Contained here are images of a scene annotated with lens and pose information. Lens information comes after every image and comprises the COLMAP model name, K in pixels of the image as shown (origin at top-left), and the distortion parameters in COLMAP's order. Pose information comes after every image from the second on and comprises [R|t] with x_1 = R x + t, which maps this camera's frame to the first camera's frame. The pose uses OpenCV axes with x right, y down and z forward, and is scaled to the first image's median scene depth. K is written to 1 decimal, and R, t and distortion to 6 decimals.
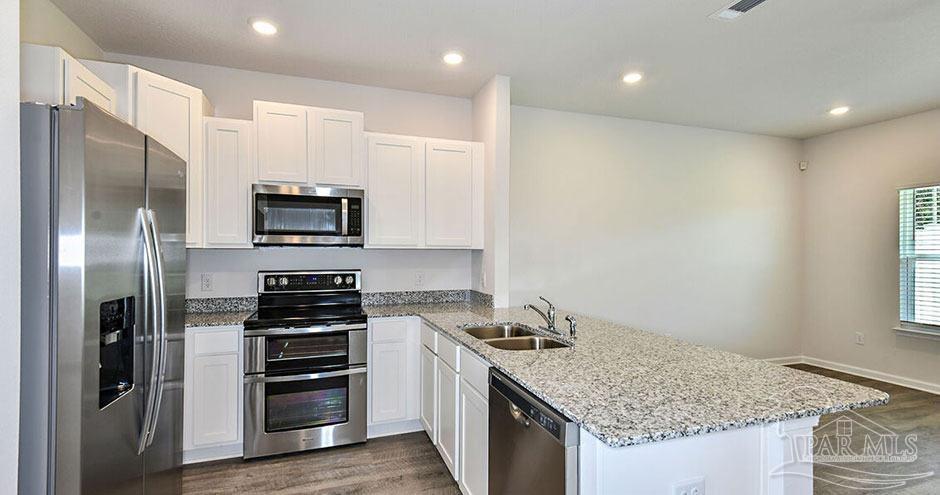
lens RADIAL K [[423.2, 0, 470.0], [0, 423.2, 247.5], [0, 0, 1]] dist [0.000362, -0.000198]
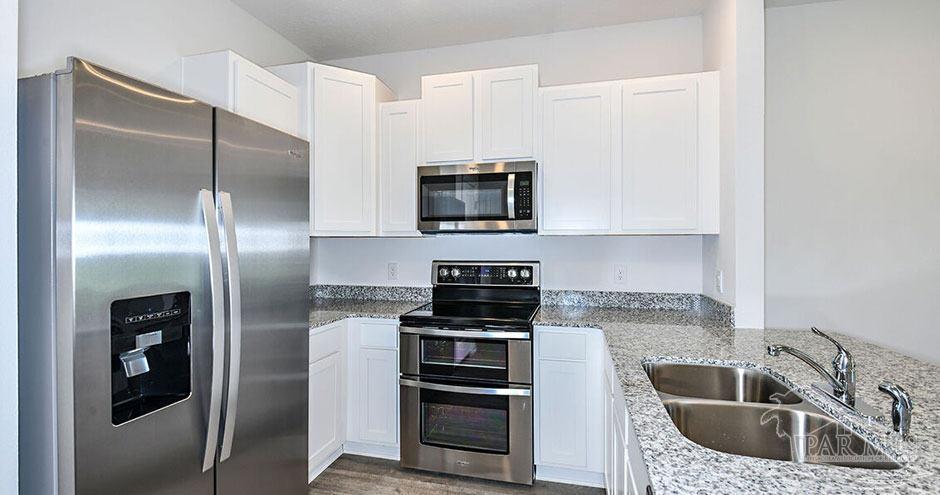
lens RADIAL K [[420.7, 0, 469.7], [0, 420.7, 237.7], [0, 0, 1]] dist [0.001997, -0.000639]
pose [[0.833691, -0.005991, -0.552198, 0.081028], [0.010204, 0.999938, 0.004557, 0.002398], [0.552137, -0.009434, 0.833700, 0.281733]]
